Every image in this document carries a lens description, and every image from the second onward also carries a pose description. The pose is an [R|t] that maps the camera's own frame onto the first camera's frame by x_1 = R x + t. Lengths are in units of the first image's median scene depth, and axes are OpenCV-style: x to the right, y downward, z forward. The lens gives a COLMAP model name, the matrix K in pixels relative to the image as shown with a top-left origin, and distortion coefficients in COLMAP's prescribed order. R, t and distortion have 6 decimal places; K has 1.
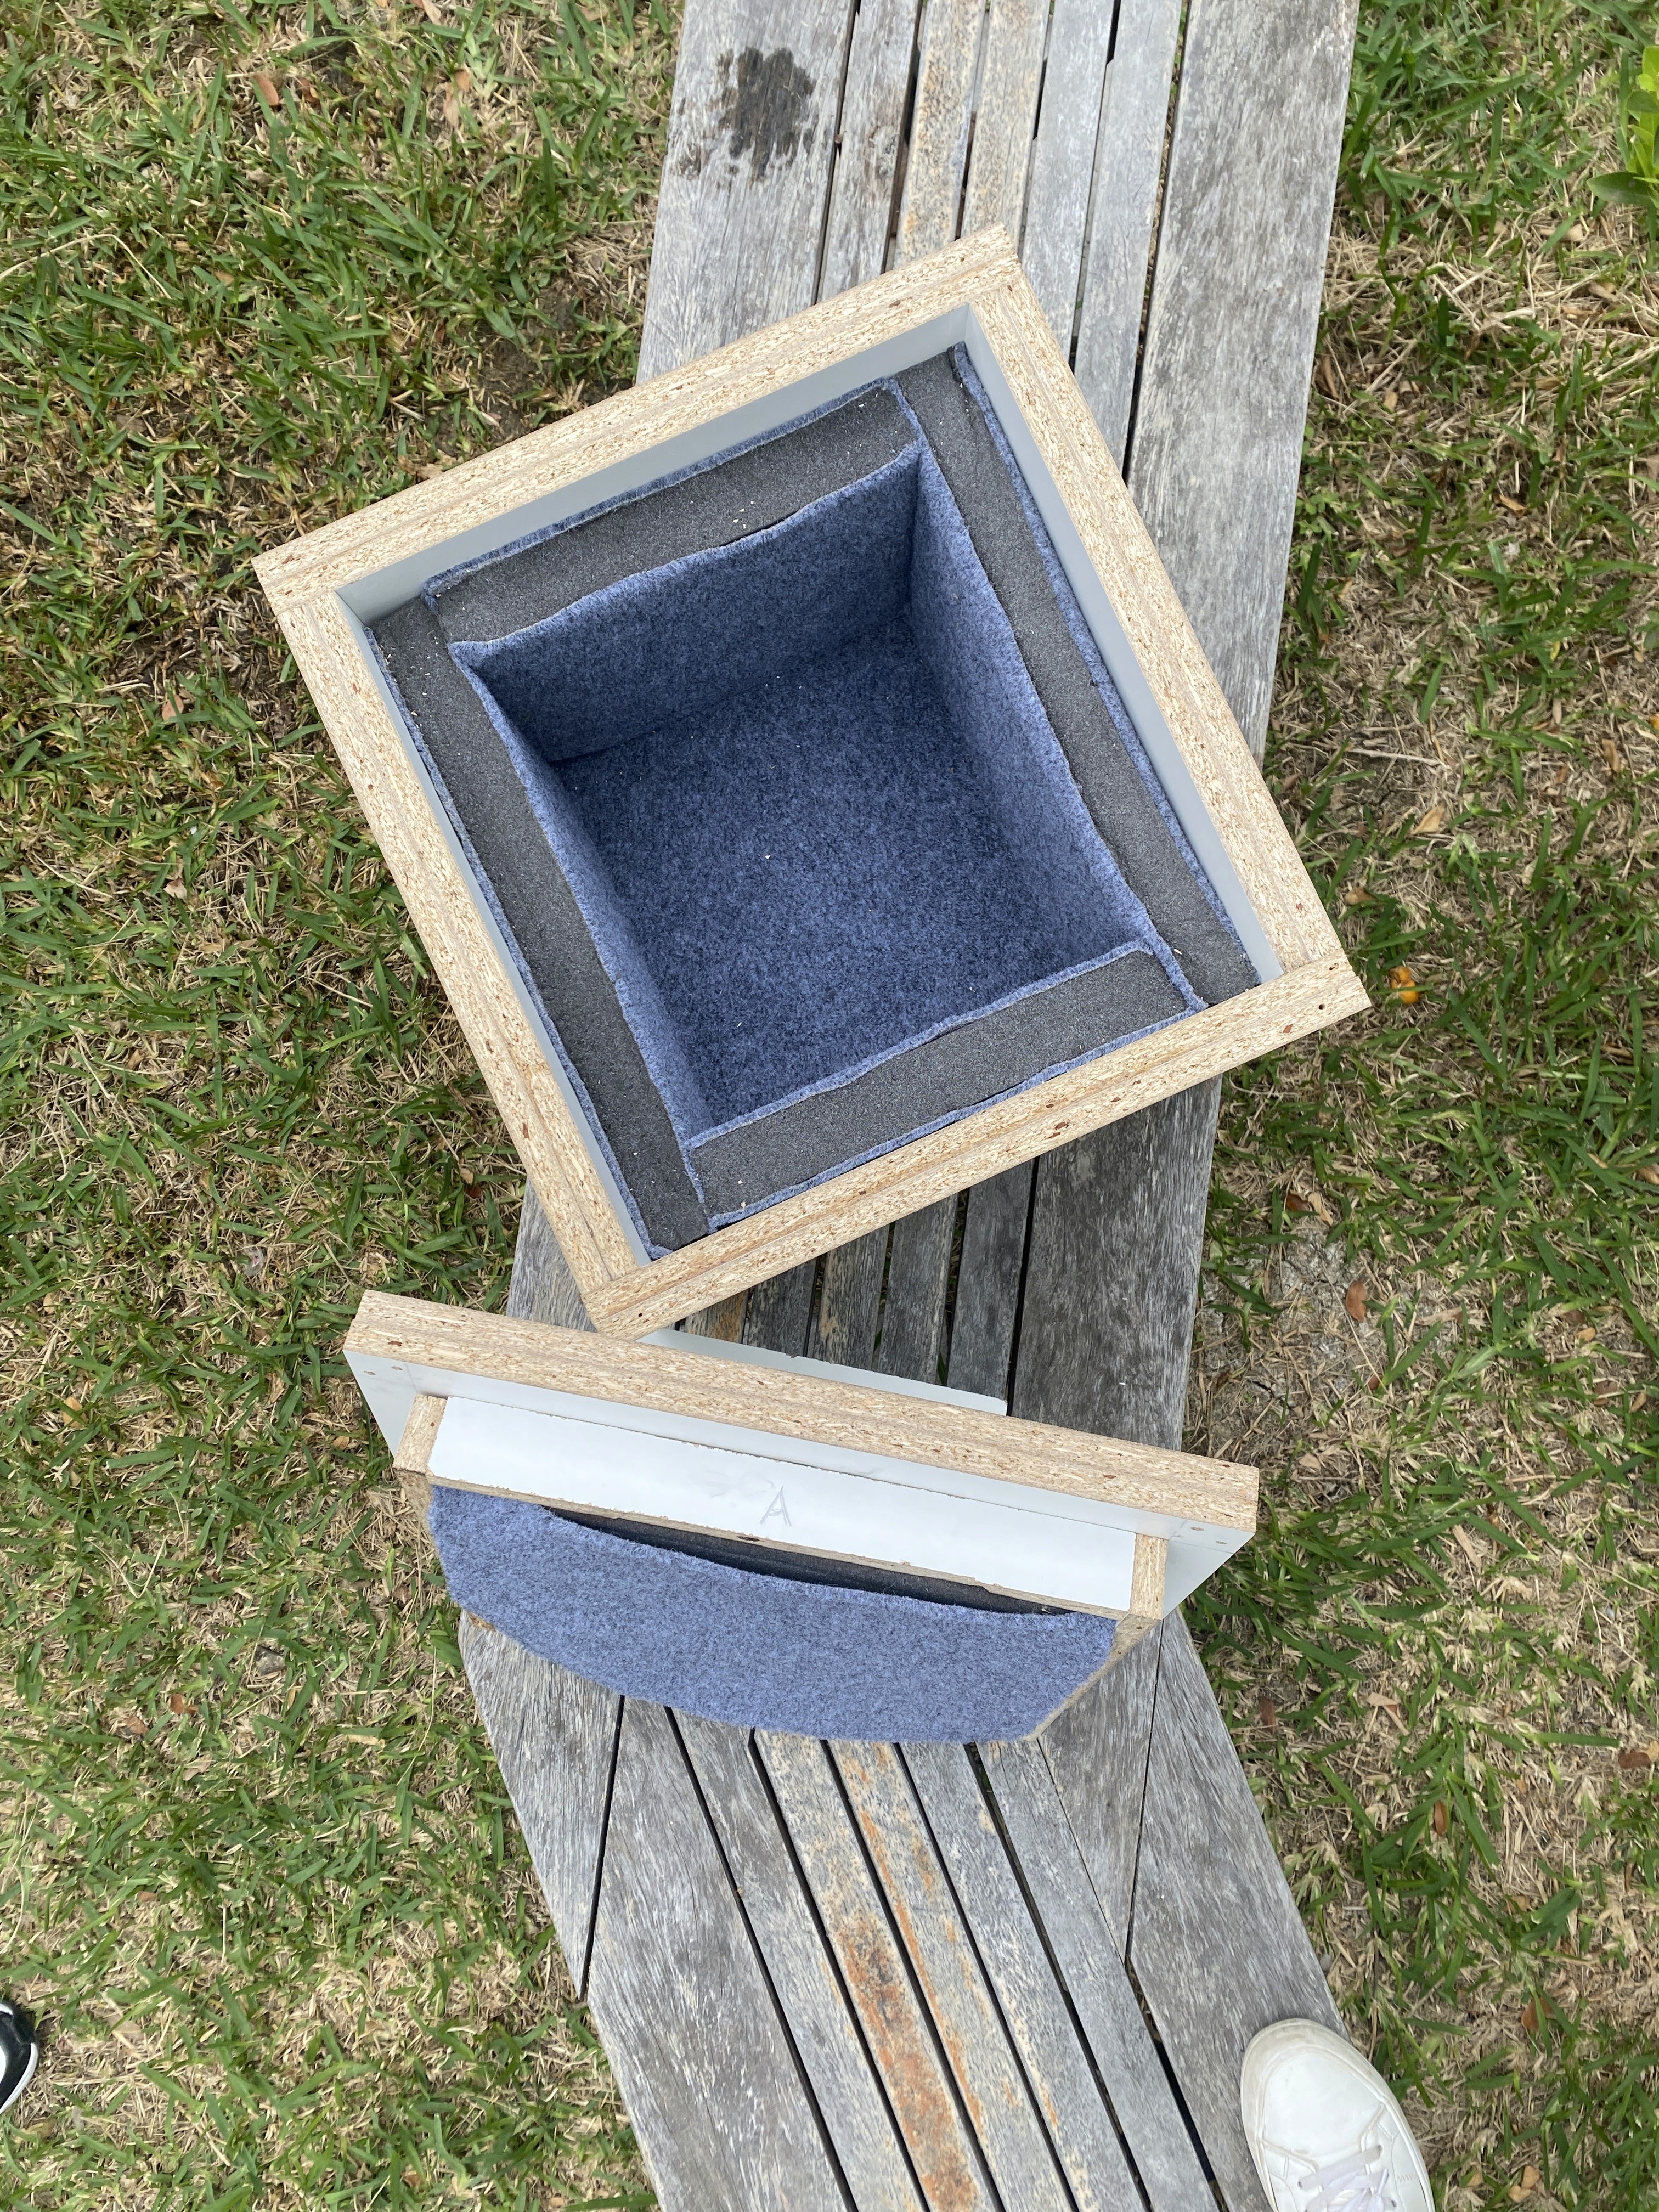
lens RADIAL K [[1699.7, 0, 816.4], [0, 1699.7, 1118.4], [0, 0, 1]] dist [0.021743, -0.011884]
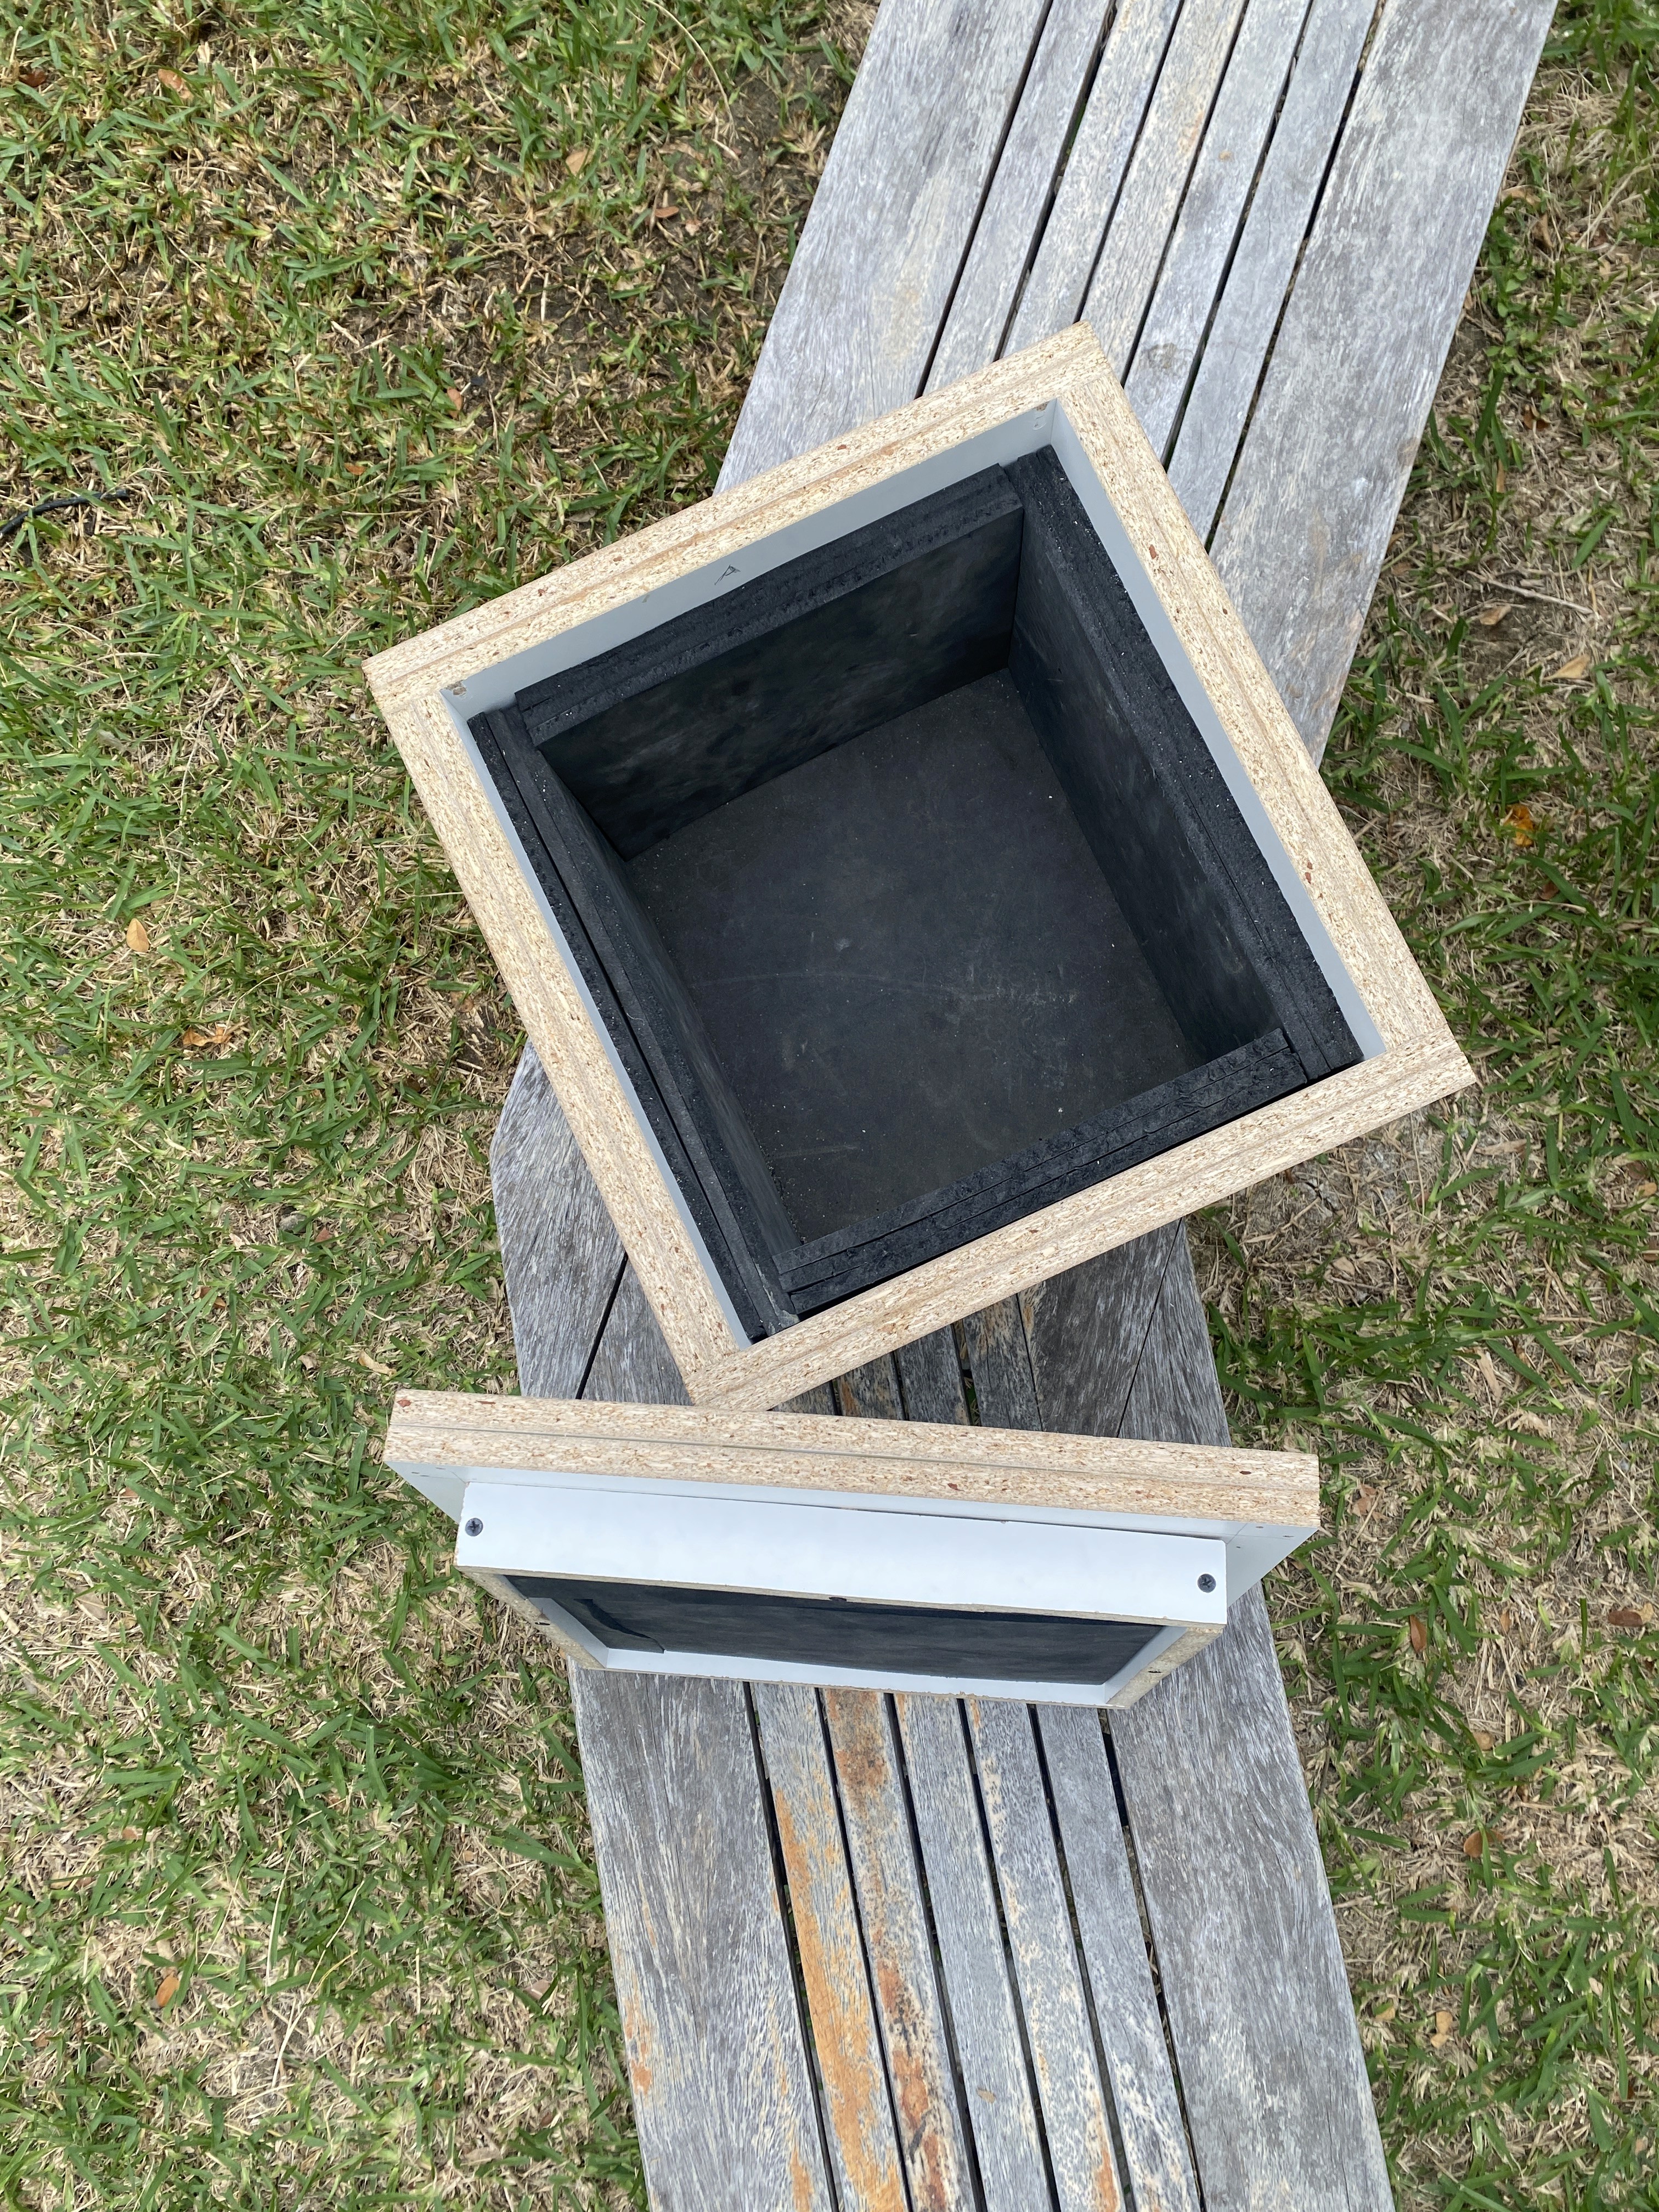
lens RADIAL K [[1699.7, 0, 823.5], [0, 1699.7, 1088.0], [0, 0, 1]] dist [0.021743, -0.011884]
pose [[0.982151, 0.179364, -0.056641, 0.028406], [-0.181838, 0.982431, -0.042007, 0.196221], [0.048111, 0.051557, 0.997511, -0.011339]]
